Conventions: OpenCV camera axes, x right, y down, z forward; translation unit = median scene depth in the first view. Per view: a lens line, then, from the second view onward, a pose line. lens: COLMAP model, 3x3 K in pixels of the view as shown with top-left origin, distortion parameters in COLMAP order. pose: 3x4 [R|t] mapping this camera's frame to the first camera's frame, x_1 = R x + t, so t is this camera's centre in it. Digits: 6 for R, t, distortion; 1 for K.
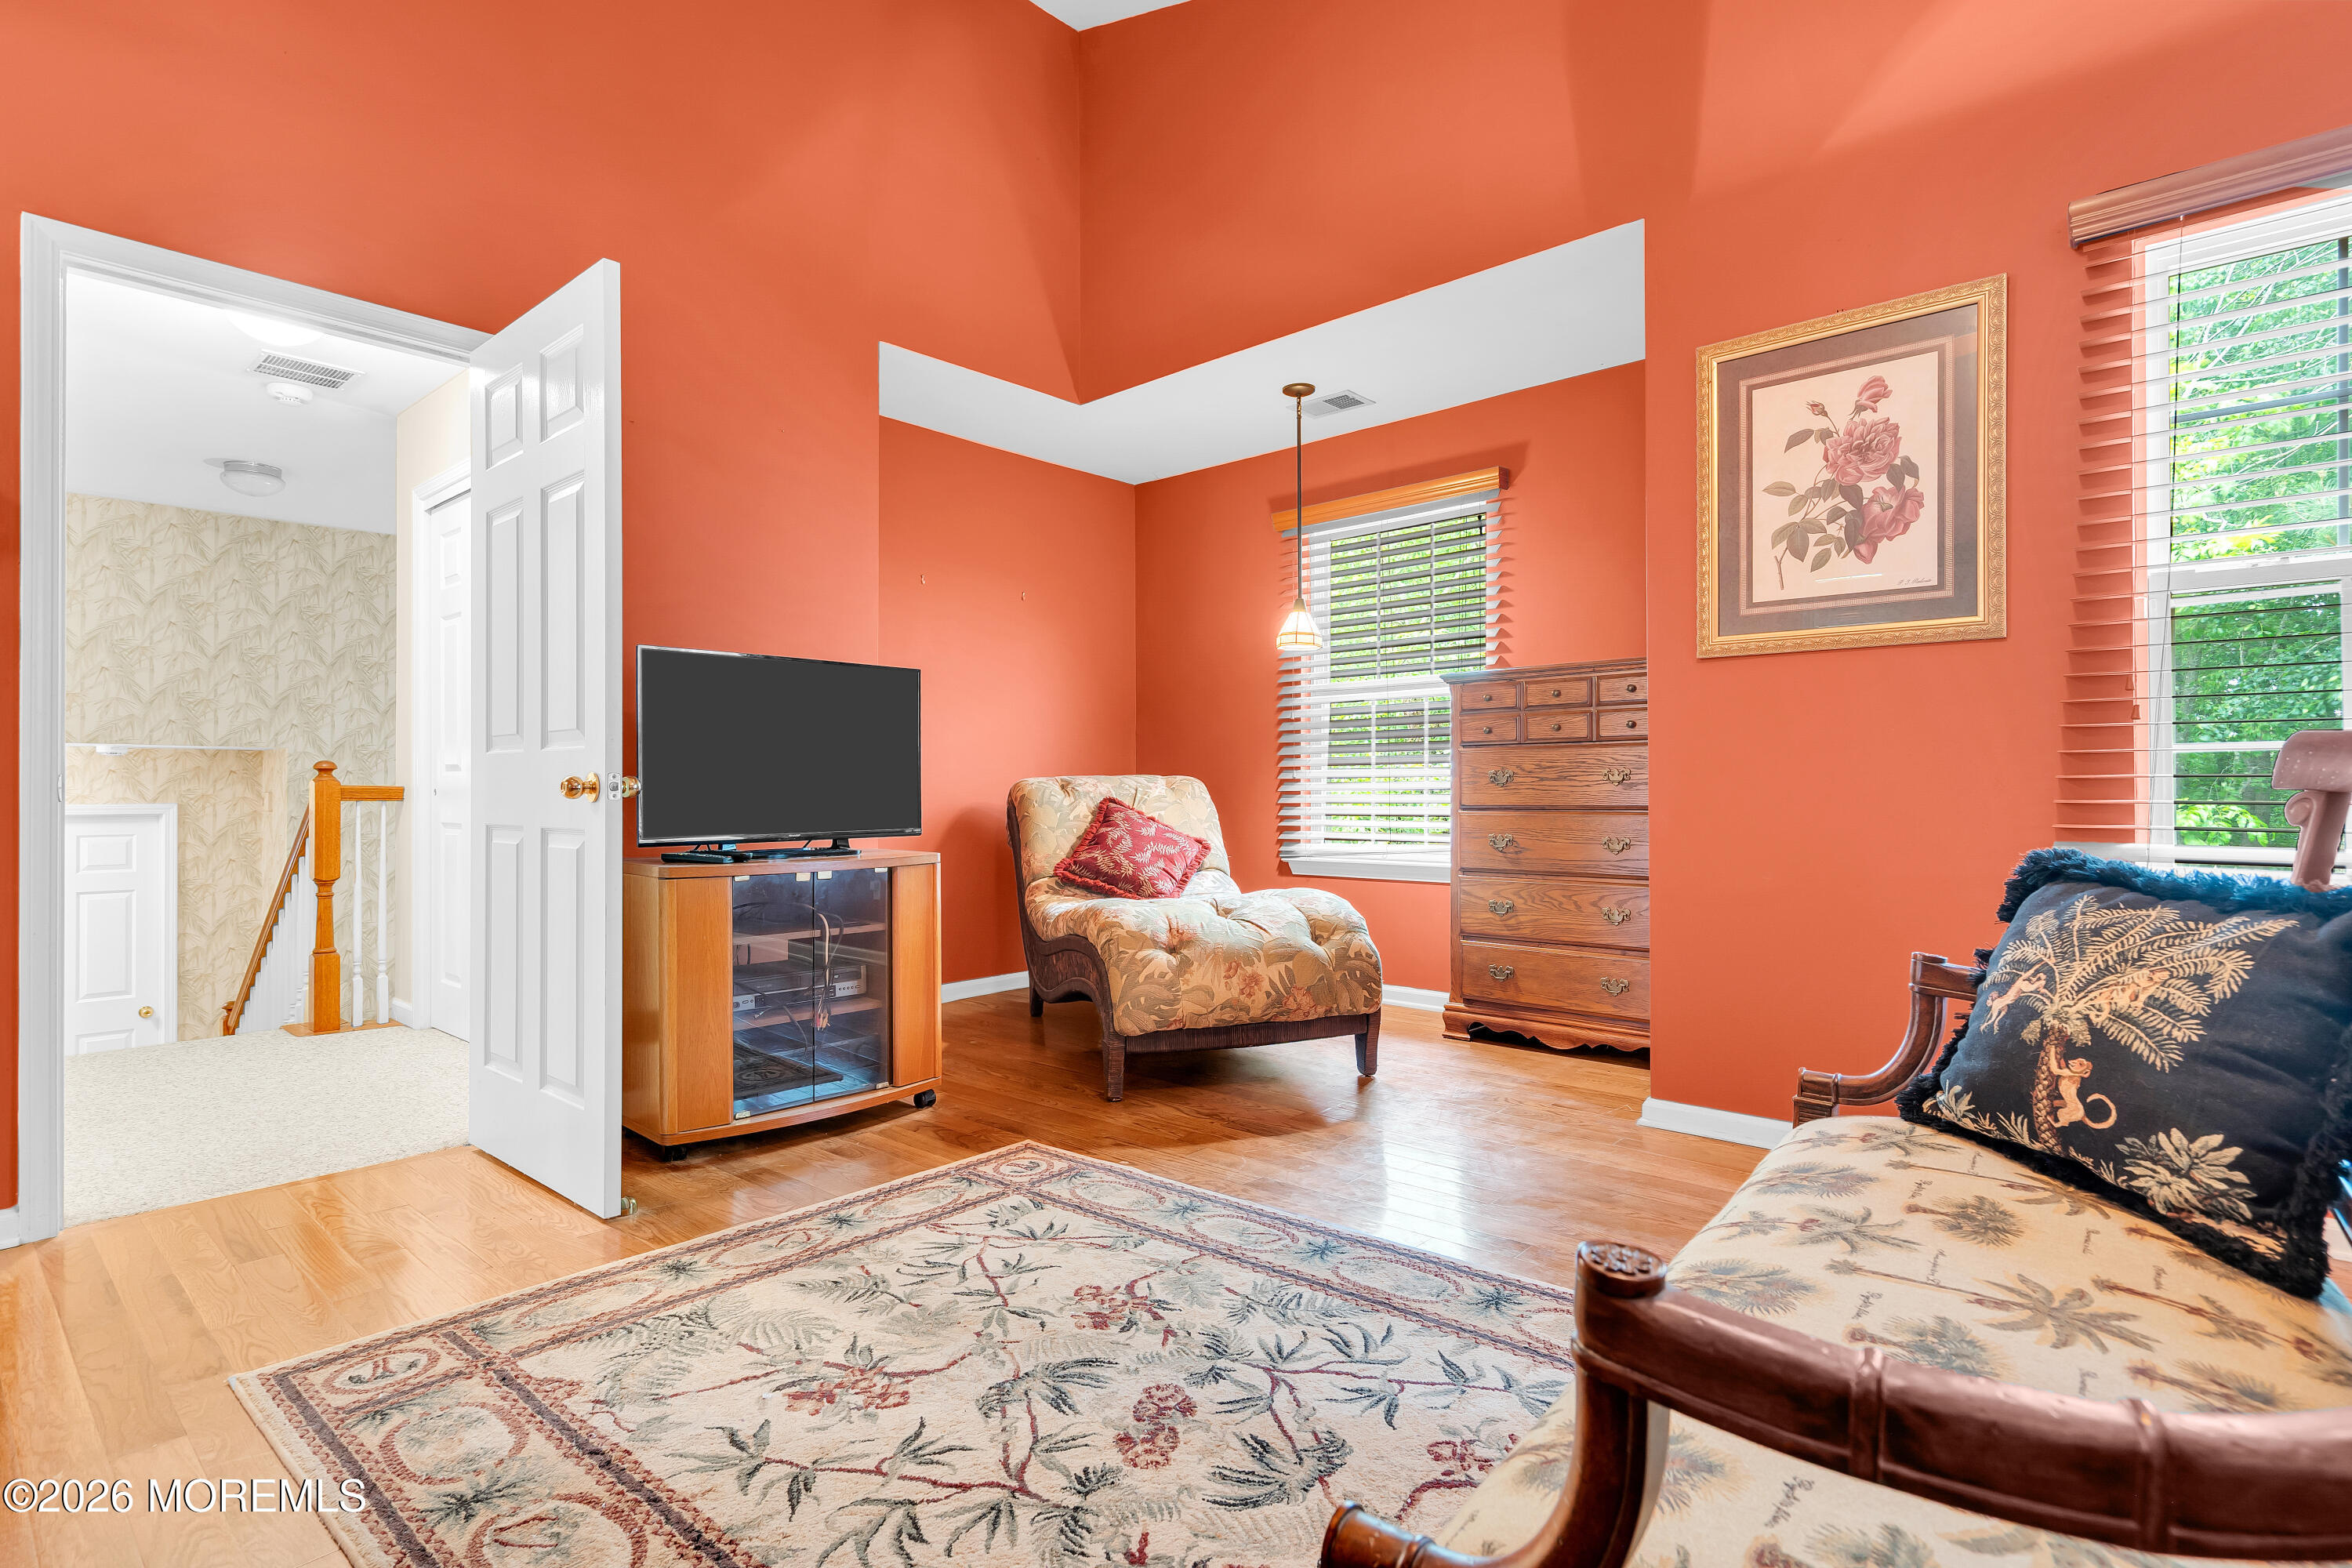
lens RADIAL K [[1199.2, 0, 1185.2], [0, 1199.2, 787.6], [0, 0, 1]] dist [-0.002702, -0.000405]
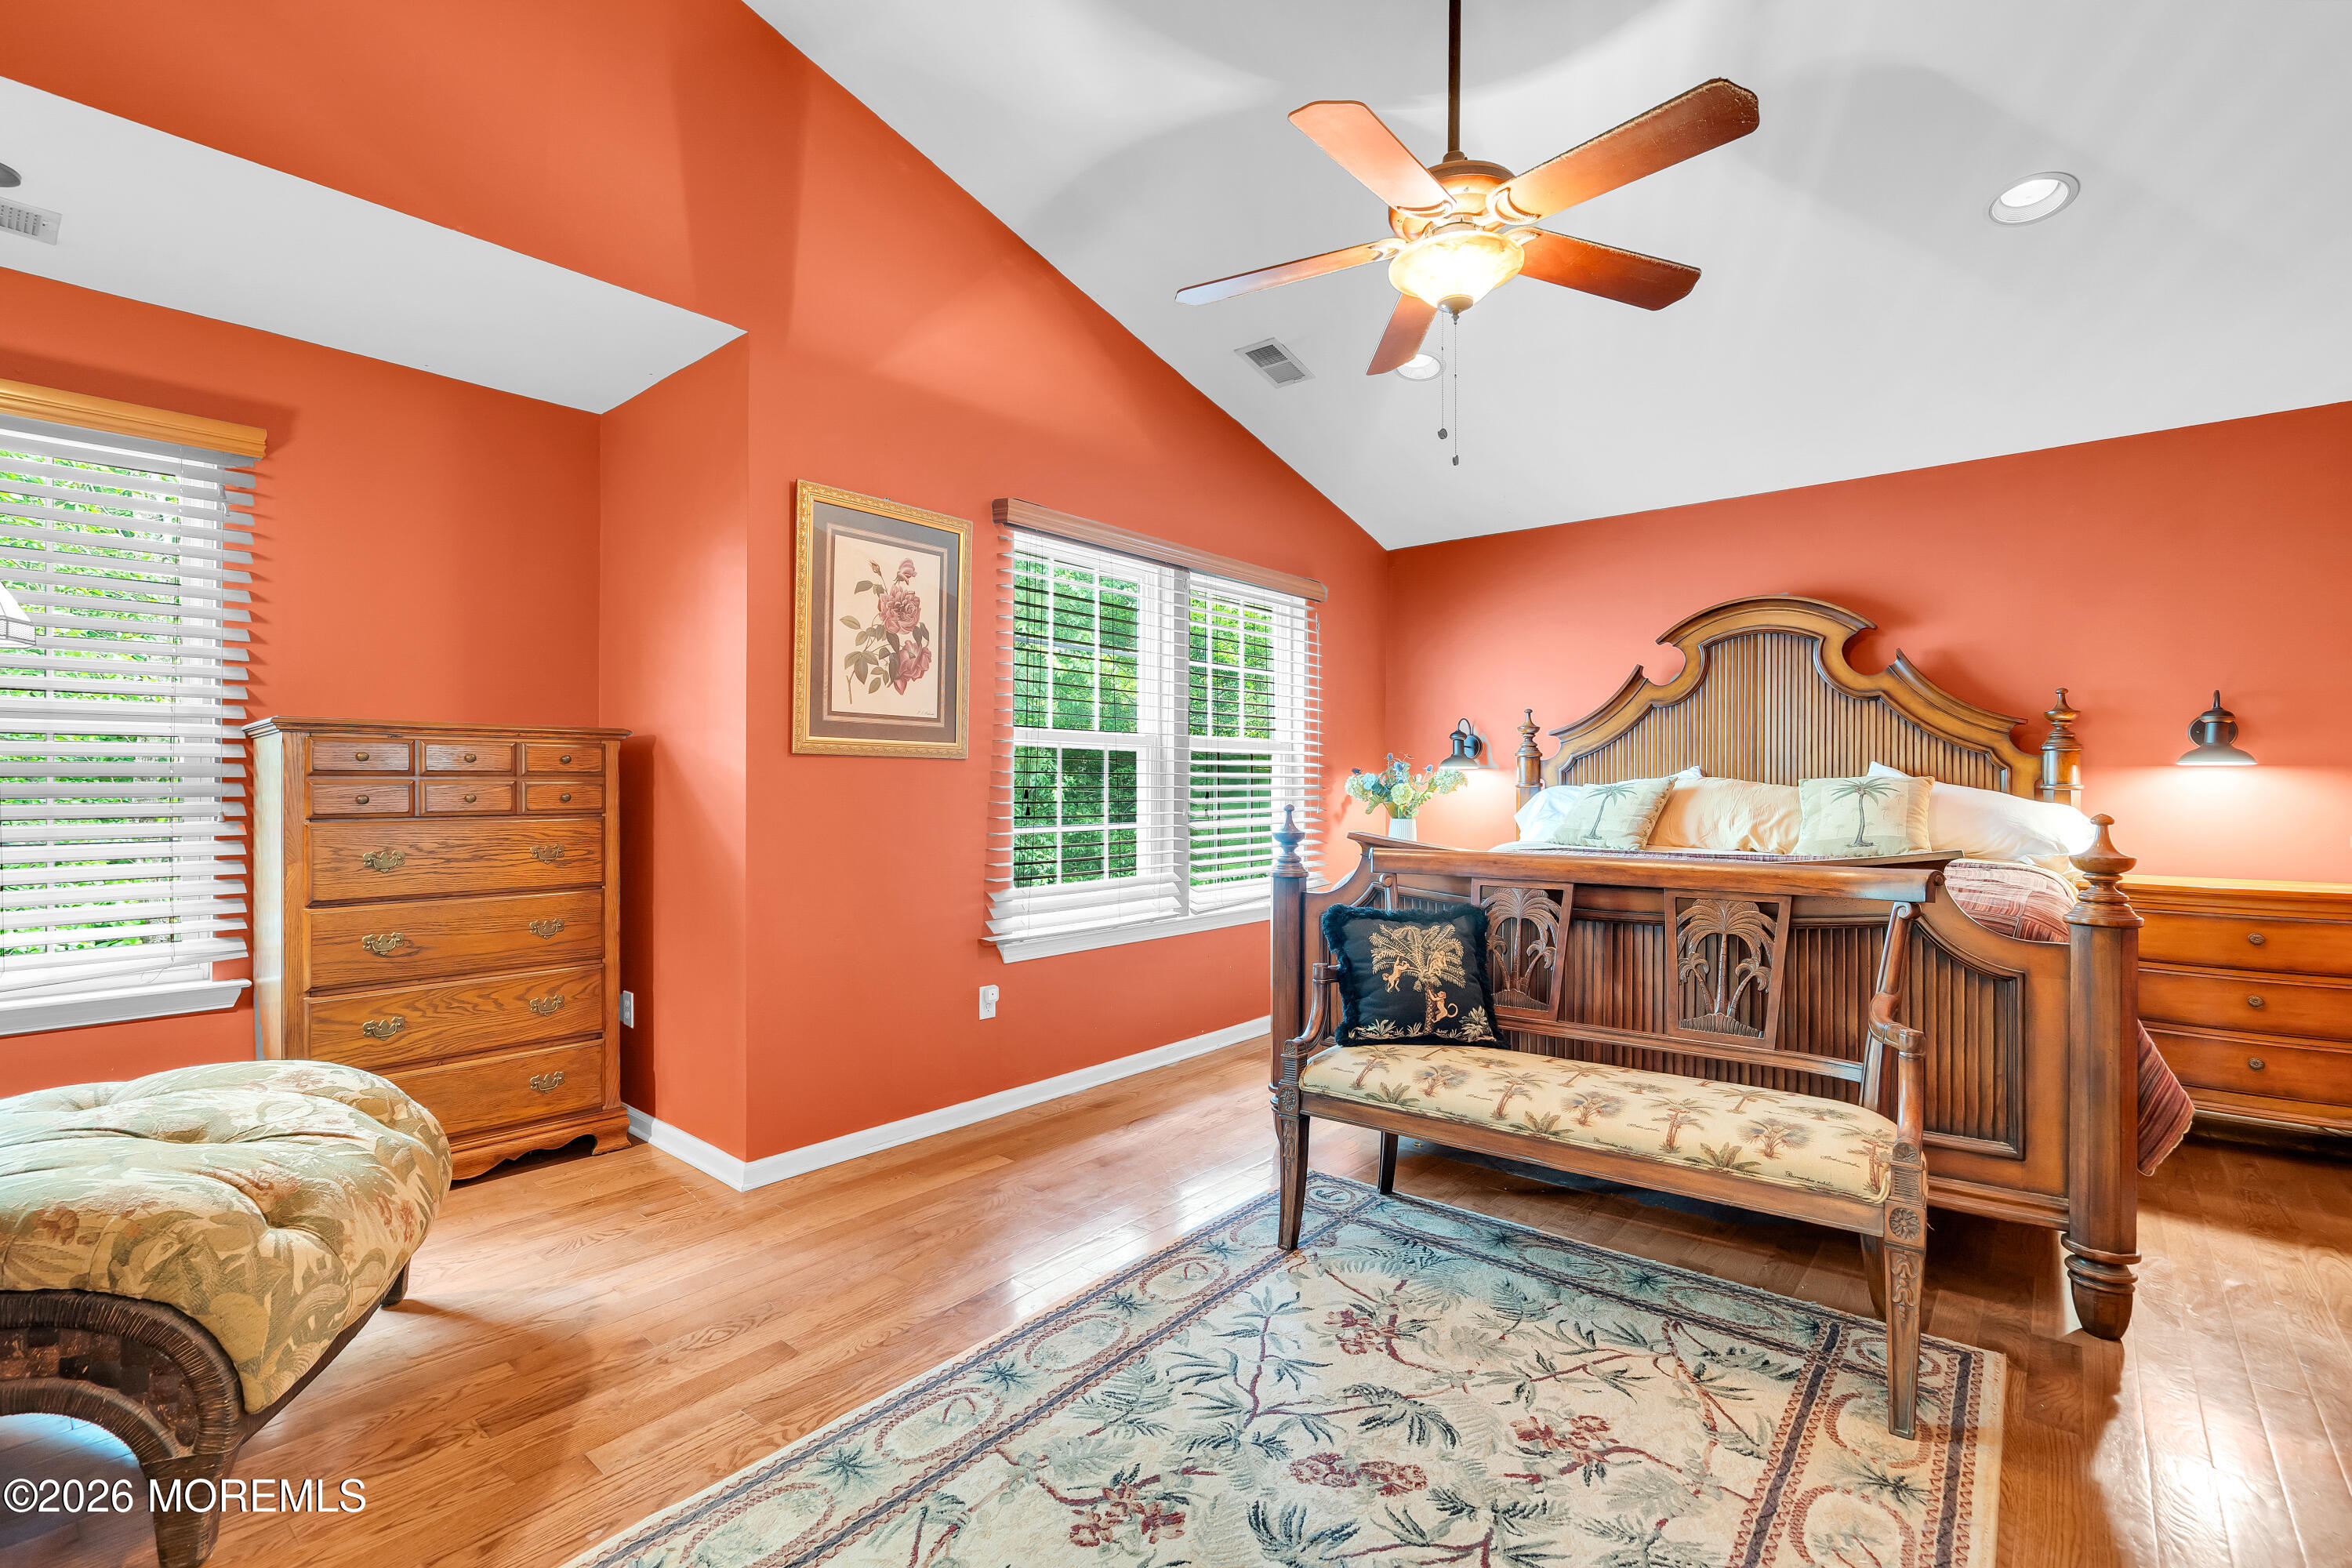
lens RADIAL K [[1057.6, 0, 1186.1], [0, 1057.6, 786.9], [0, 0, 1]] dist [-0.002001, -0.000237]
pose [[-0.038607, 0.000044, 0.999254, -0.658756], [-0.006599, 0.999978, -0.000299, -0.089098], [-0.999233, -0.006606, -0.038606, 0.757888]]
